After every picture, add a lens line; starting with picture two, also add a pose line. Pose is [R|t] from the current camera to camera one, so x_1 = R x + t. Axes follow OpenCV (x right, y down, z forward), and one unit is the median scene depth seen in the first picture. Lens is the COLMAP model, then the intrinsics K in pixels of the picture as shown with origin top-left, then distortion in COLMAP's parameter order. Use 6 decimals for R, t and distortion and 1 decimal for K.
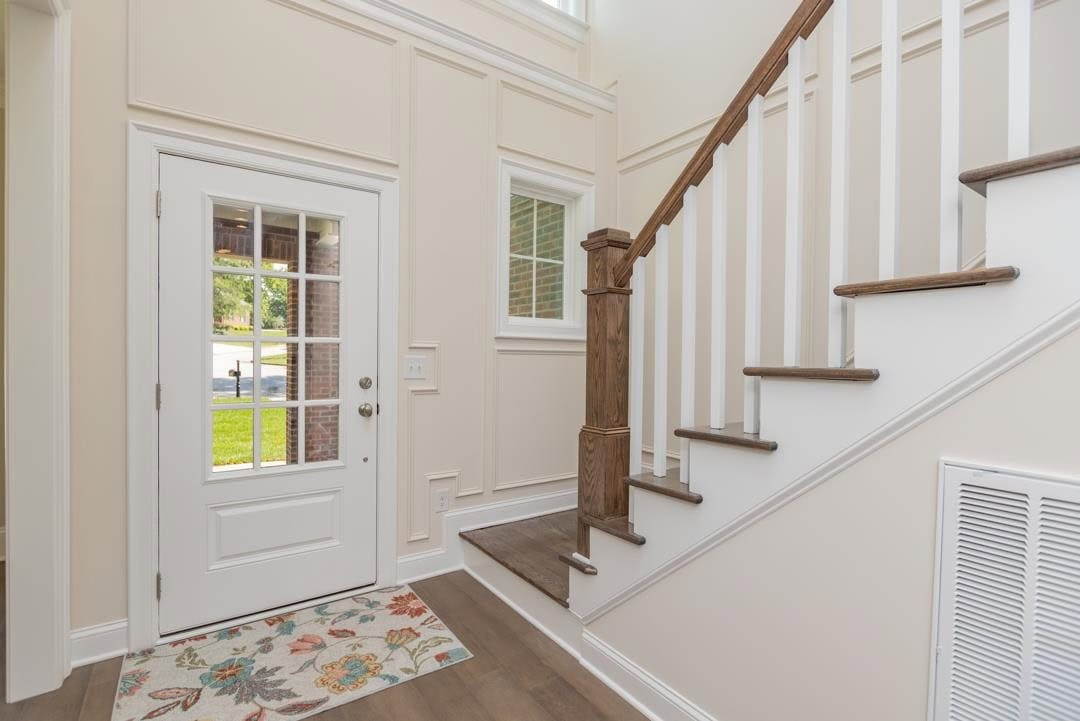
lens RADIAL K [[505.0, 0, 540.0], [0, 505.0, 360.5], [0, 0, 1]] dist [-0.003191, -0.001876]
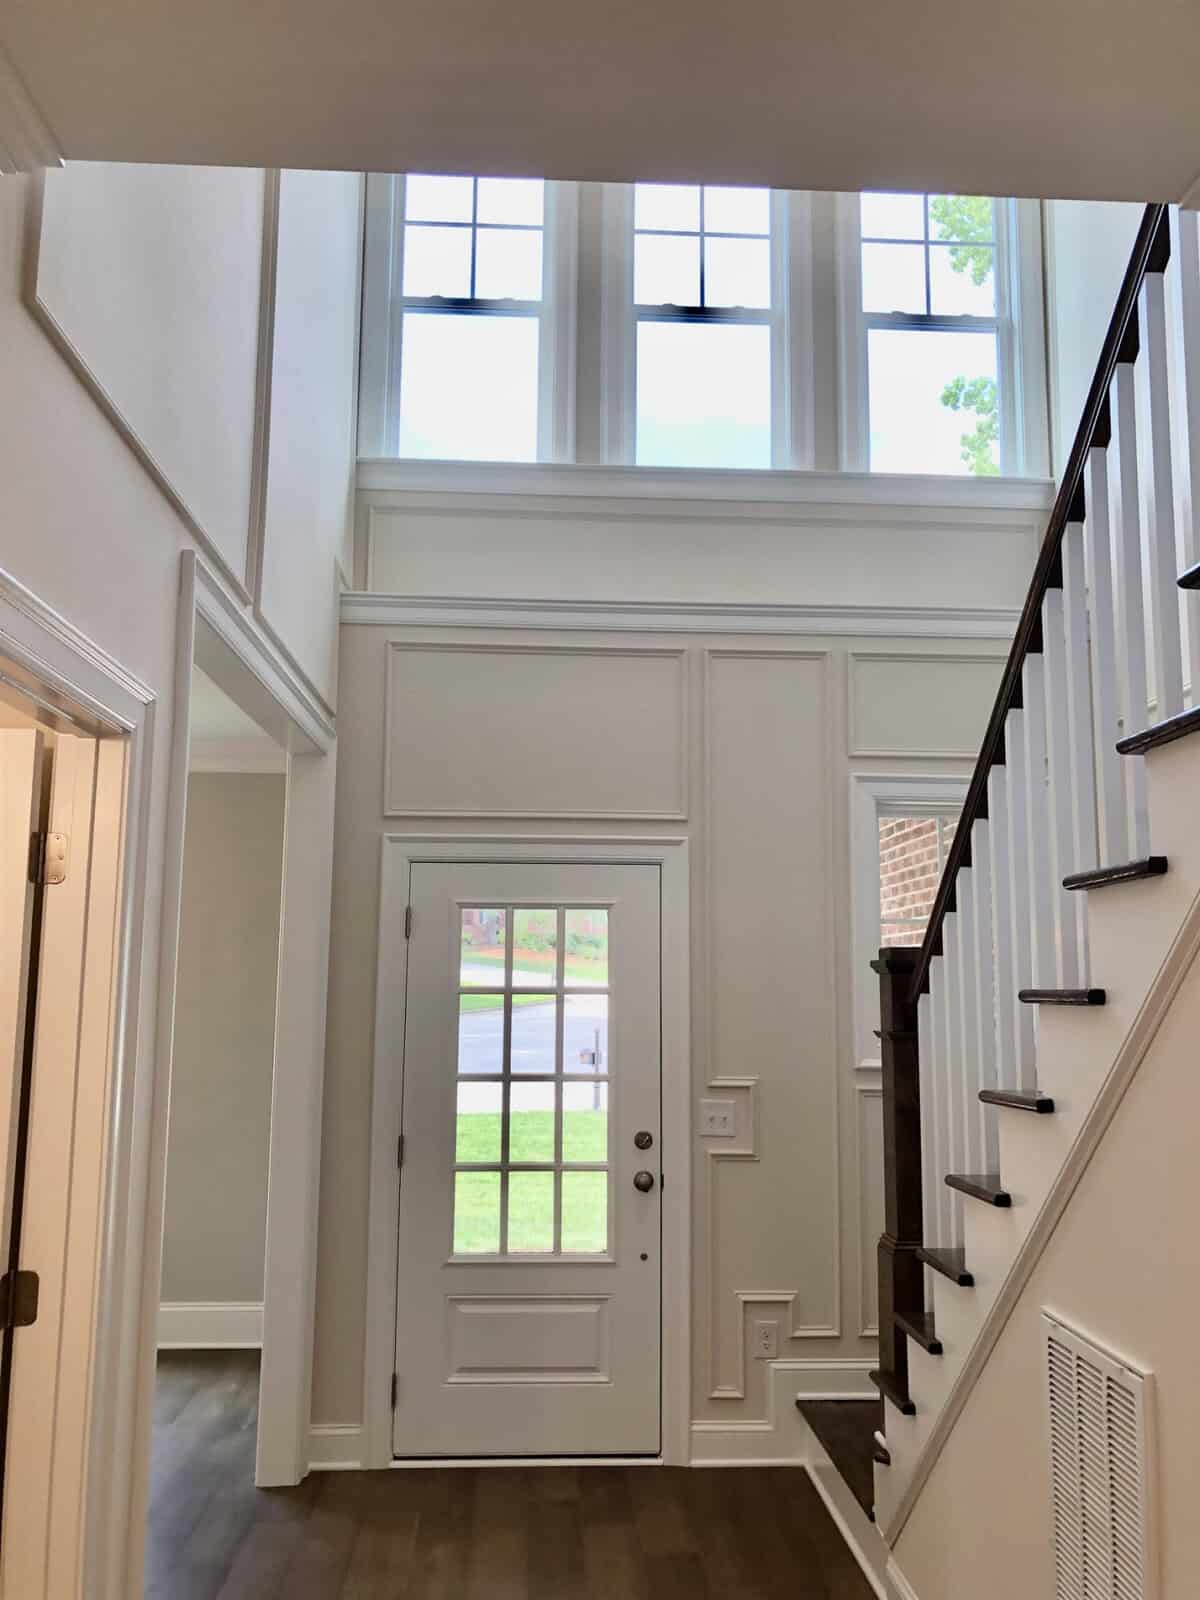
lens RADIAL K [[1320.8, 0, 600.0], [0, 1320.8, 800.0], [0, 0, 1]] dist [-0.000671, -0.003904]
pose [[0.849120, -0.077867, -0.522429, 0.582262], [-0.007064, 0.987311, -0.158638, -0.128280], [0.528153, 0.138393, 0.837796, -0.606253]]
